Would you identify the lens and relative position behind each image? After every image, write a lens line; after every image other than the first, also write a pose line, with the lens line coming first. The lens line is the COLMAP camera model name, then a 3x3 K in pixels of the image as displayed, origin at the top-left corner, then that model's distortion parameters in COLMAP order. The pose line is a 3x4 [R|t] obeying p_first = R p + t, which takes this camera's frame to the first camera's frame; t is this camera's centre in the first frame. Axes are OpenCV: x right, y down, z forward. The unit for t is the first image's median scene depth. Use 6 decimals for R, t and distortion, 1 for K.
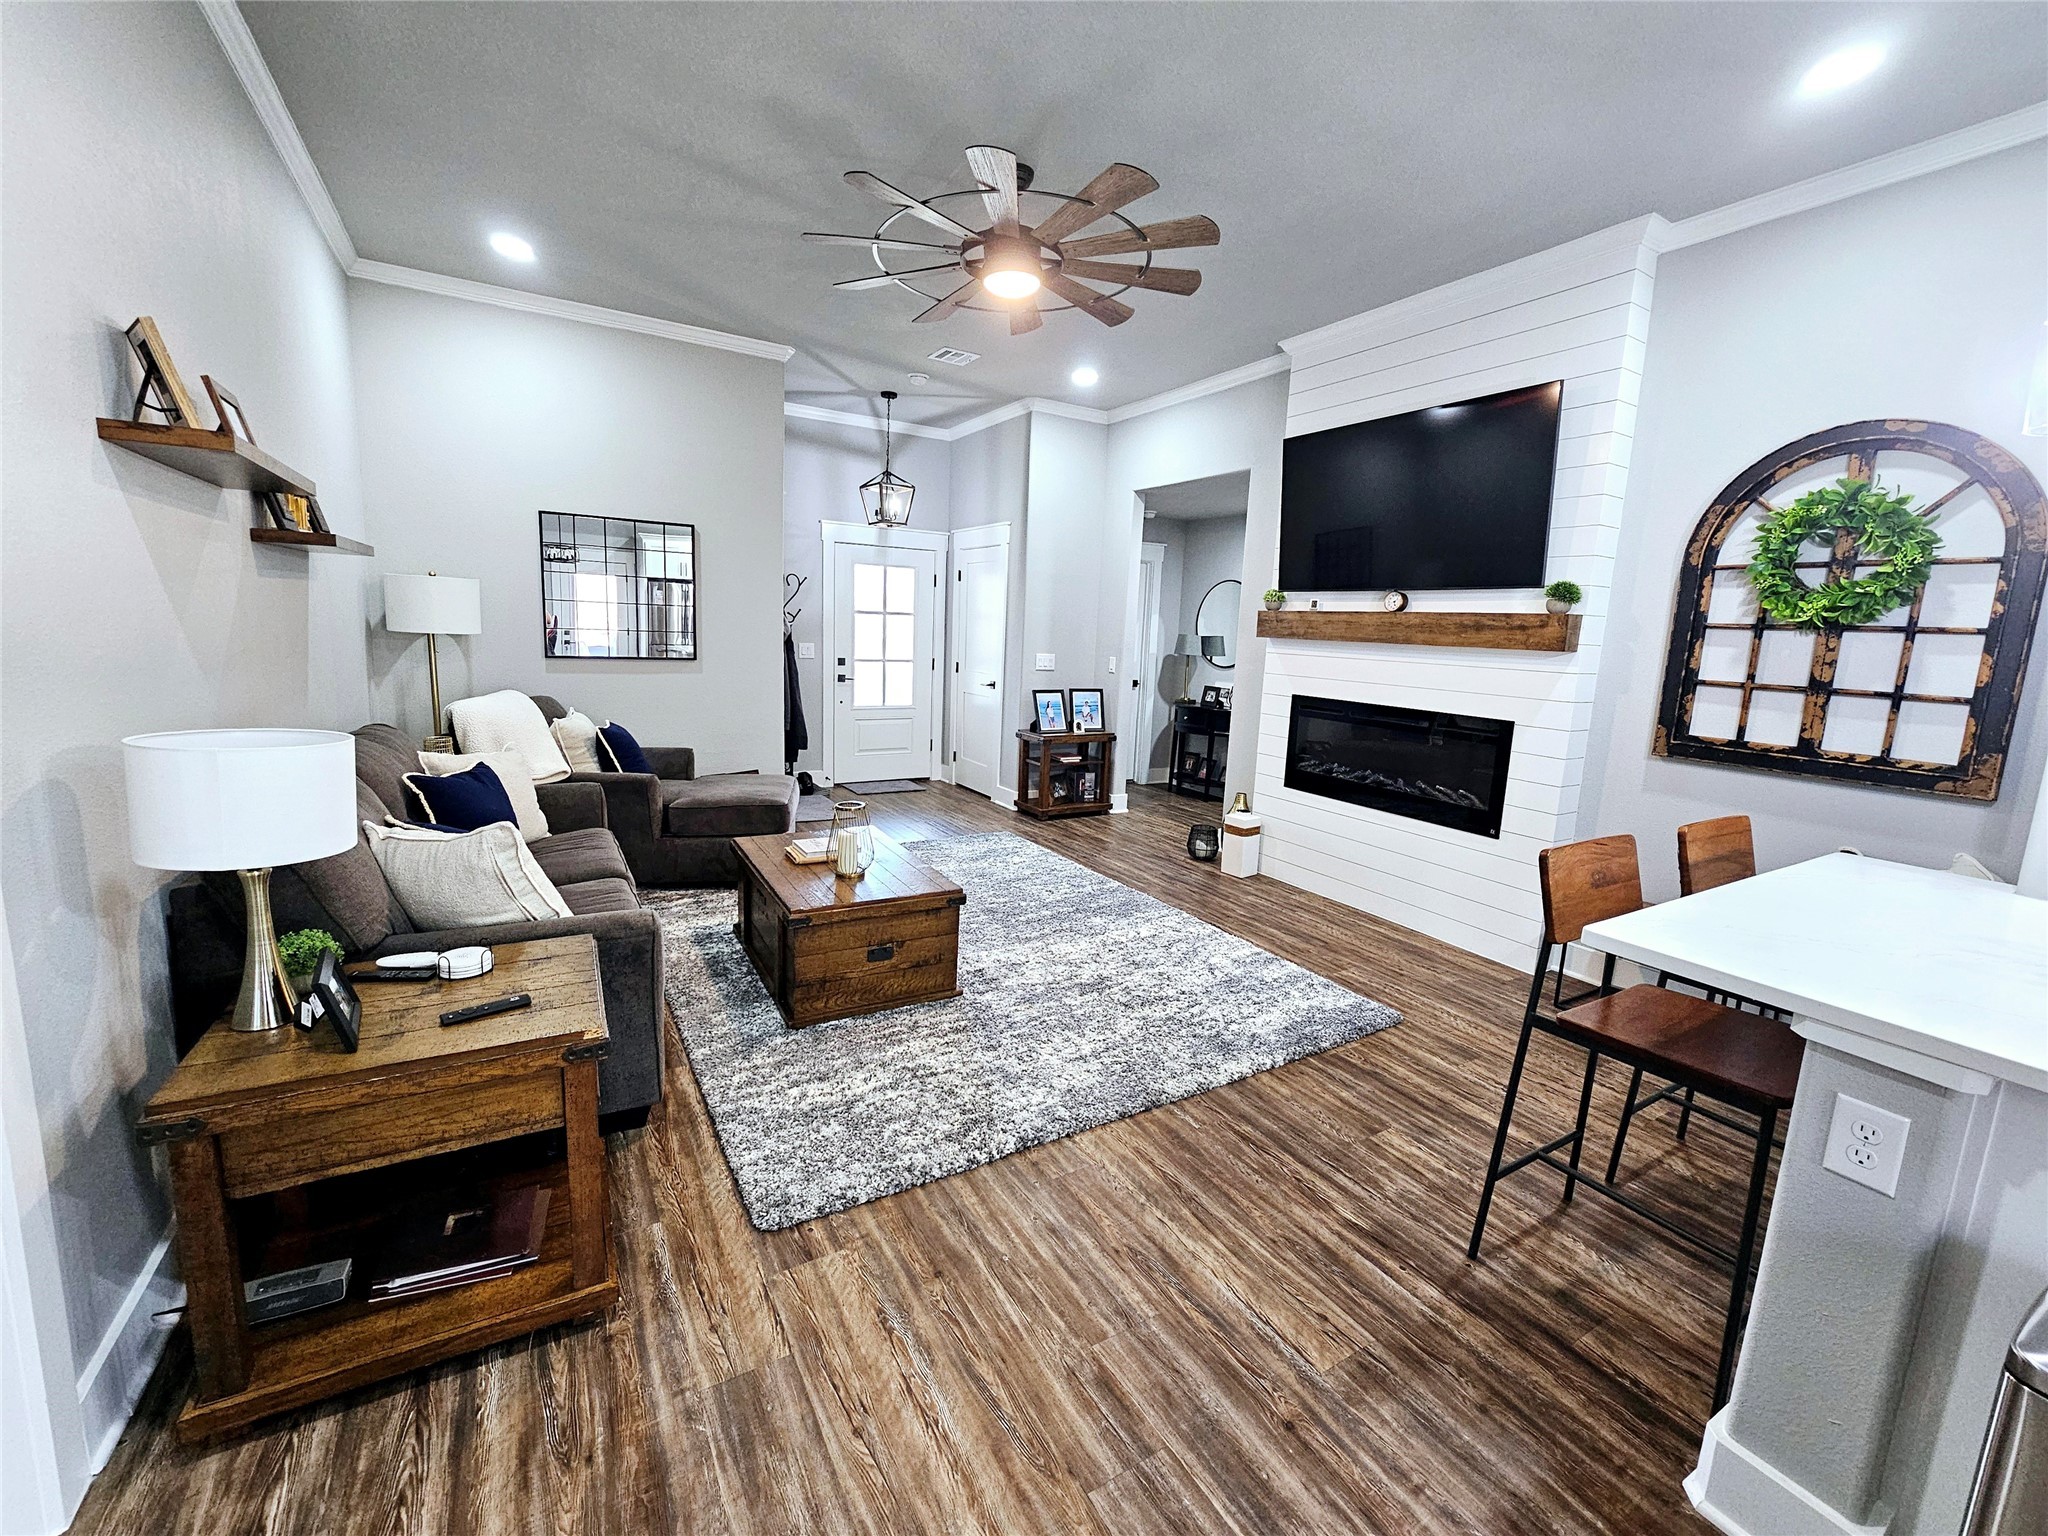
lens RADIAL K [[839.1, 0, 1025.2], [0, 839.1, 755.9], [0, 0, 1]] dist [-0.002783, 0.001055]
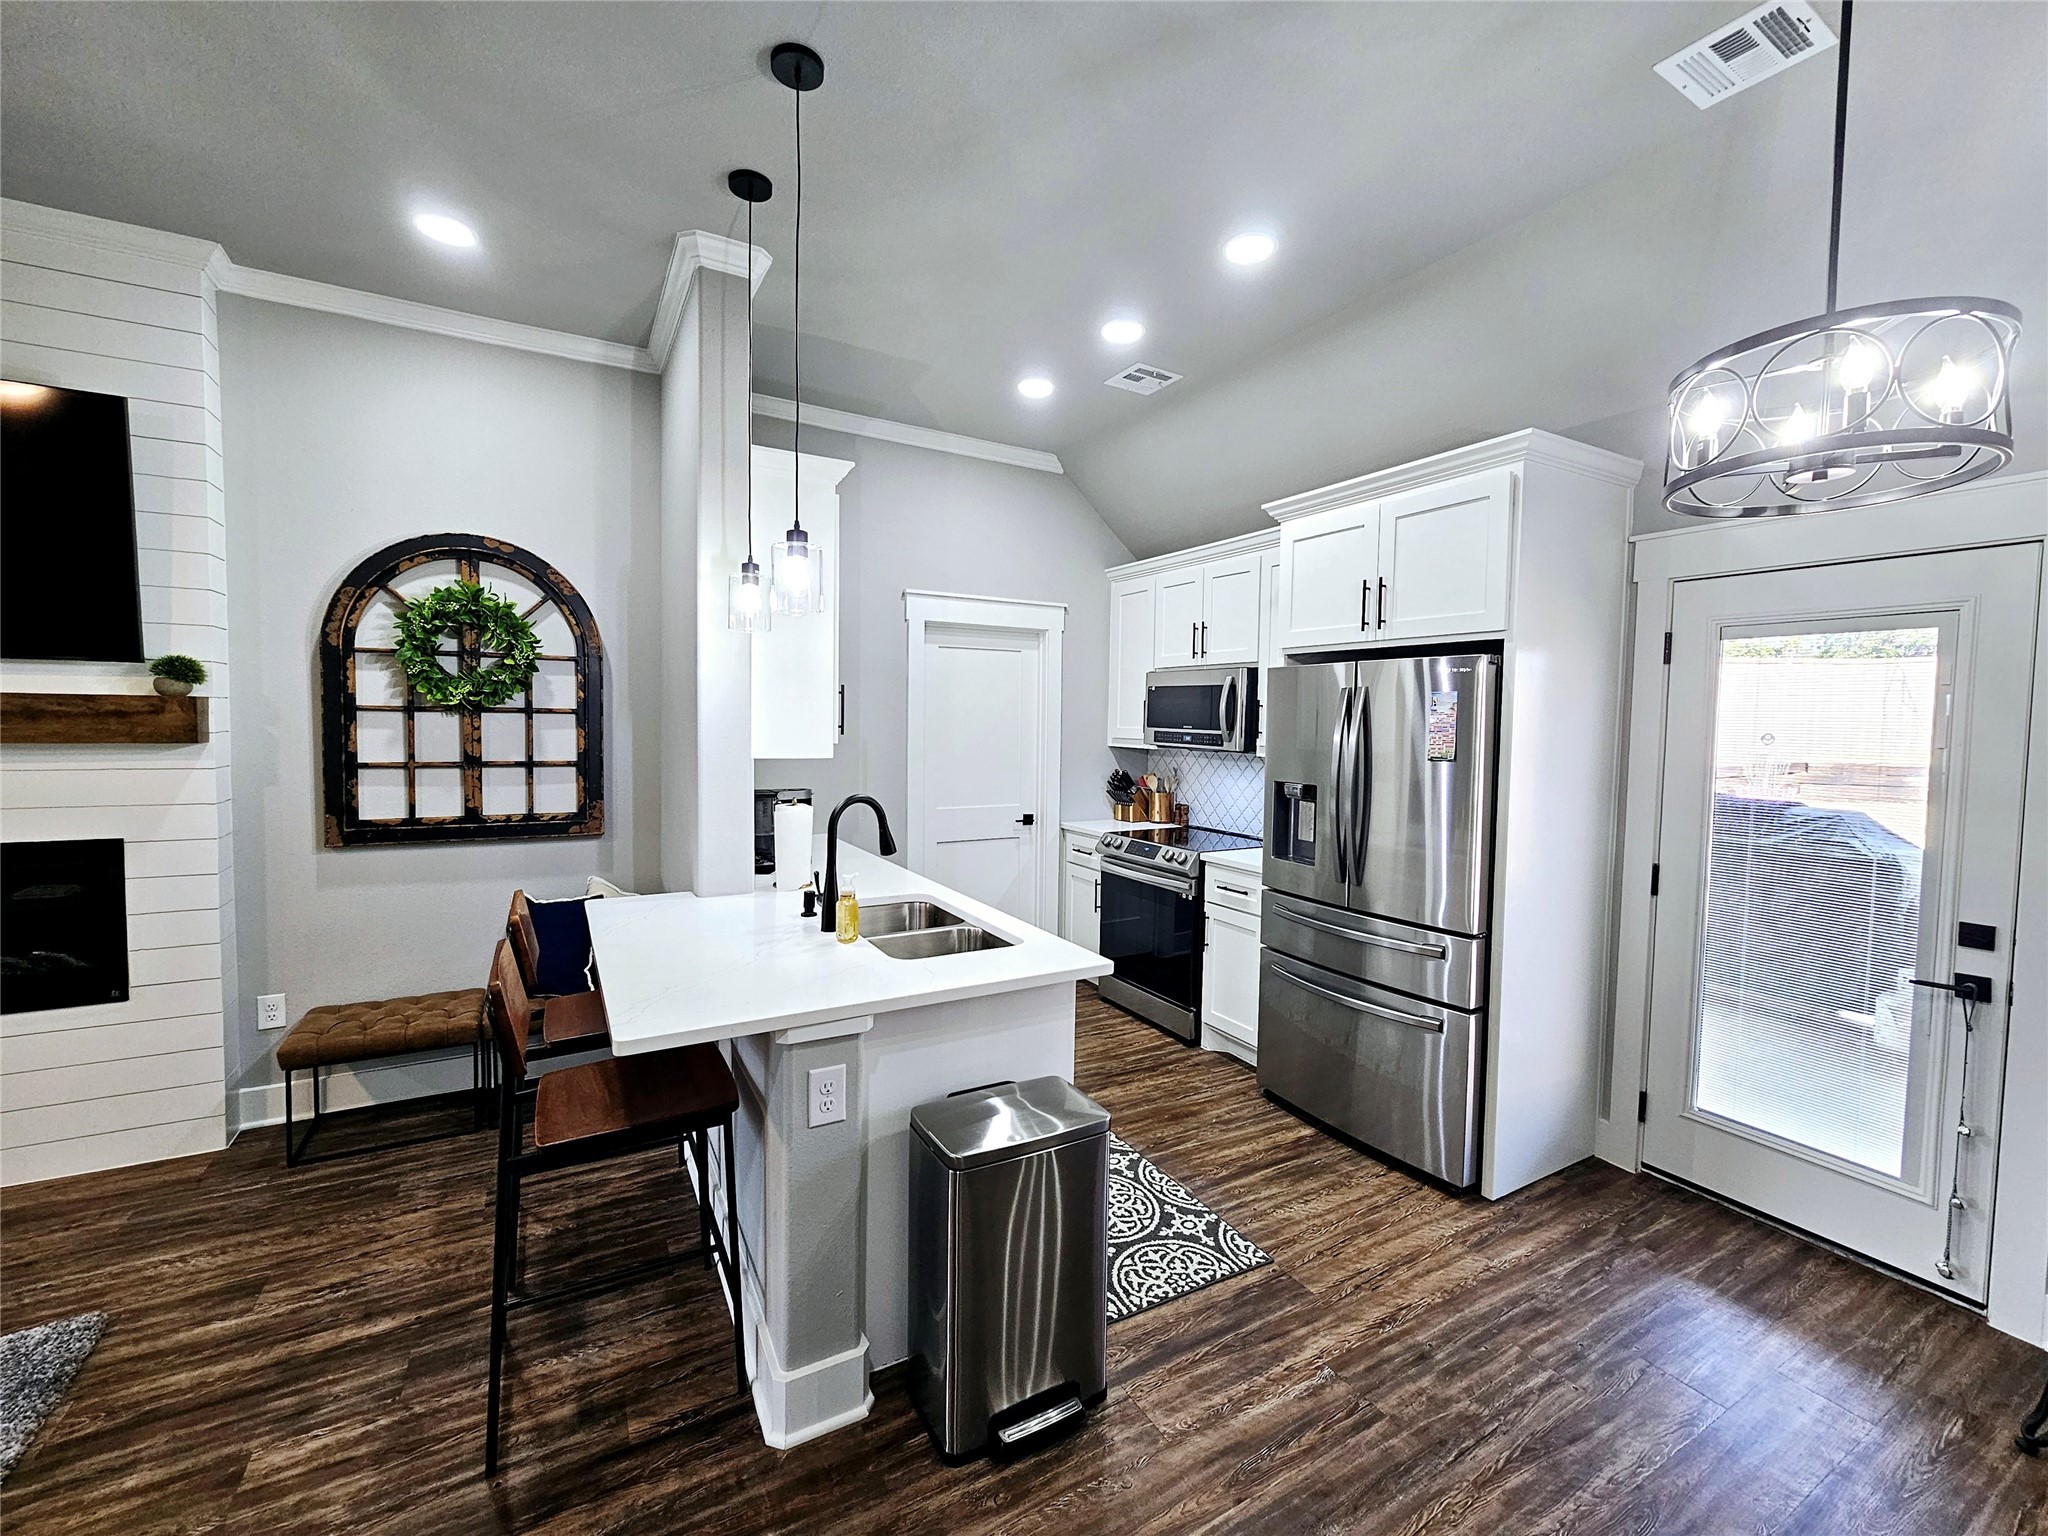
lens RADIAL K [[839.1, 0, 1020.8], [0, 839.1, 756.5], [0, 0, 1]] dist [-0.002783, 0.001055]
pose [[0.025329, -0.089794, 0.995638, -0.150886], [0.140421, 0.986403, 0.085389, -0.076698], [-0.989768, 0.137646, 0.037594, 0.211016]]
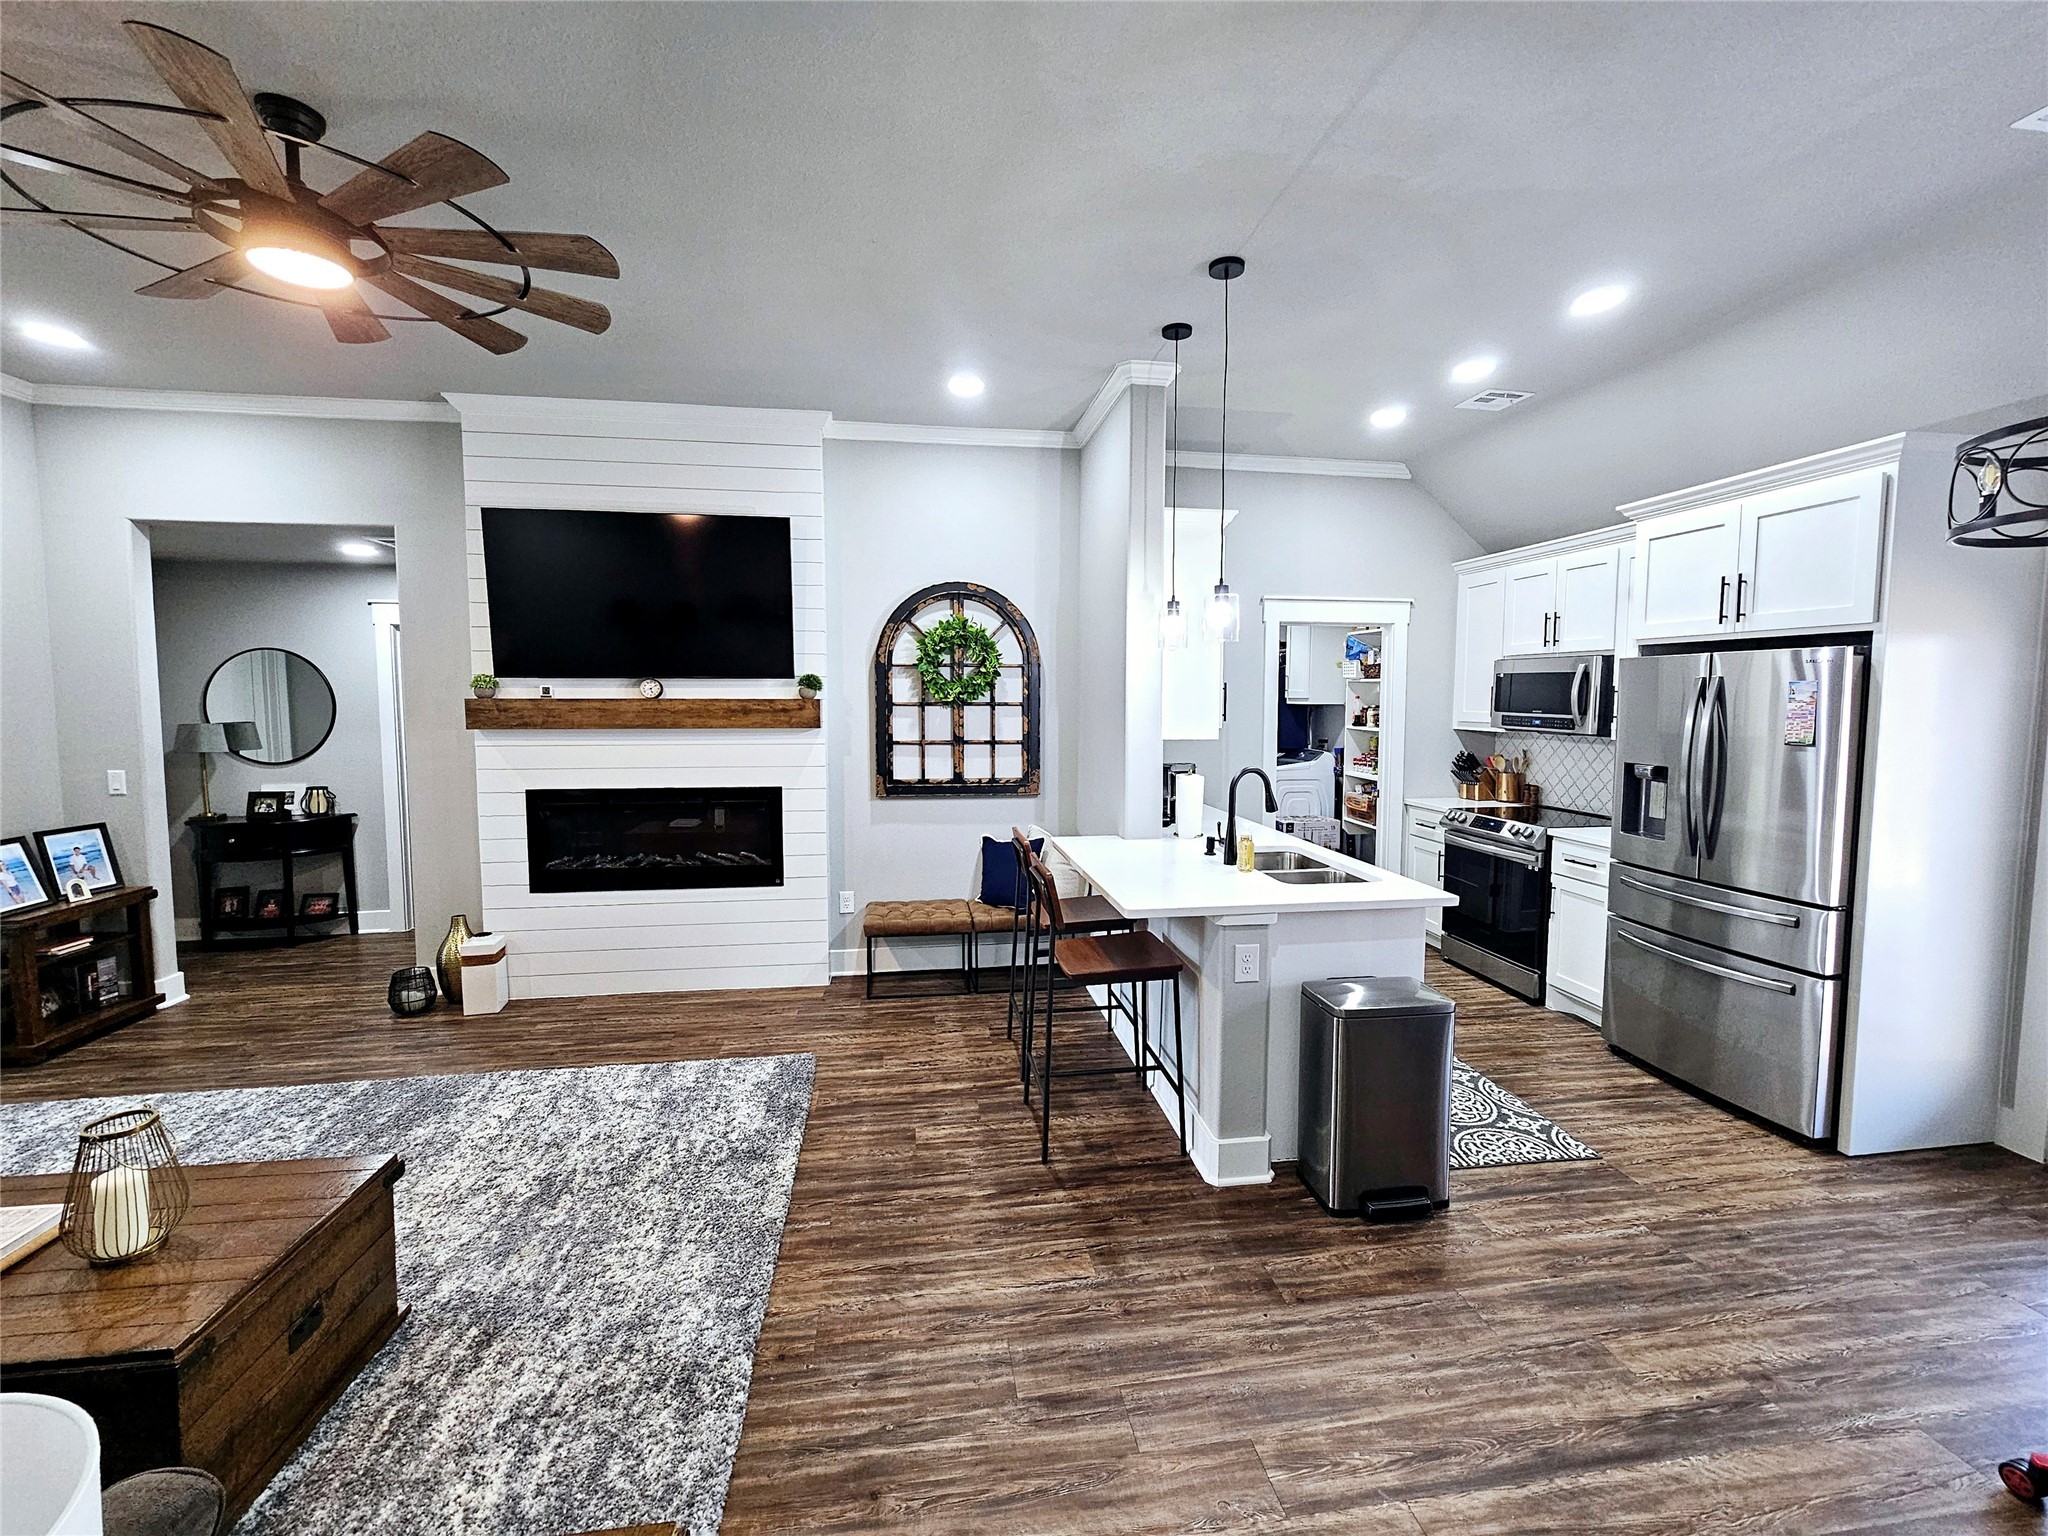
lens RADIAL K [[839.1, 0, 1030.3], [0, 839.1, 754.2], [0, 0, 1]] dist [-0.002783, 0.001055]
pose [[0.375365, -0.108209, 0.920539, -0.464301], [0.158060, 0.986088, 0.051463, -0.110977], [-0.913301, 0.126183, 0.387246, 0.236817]]
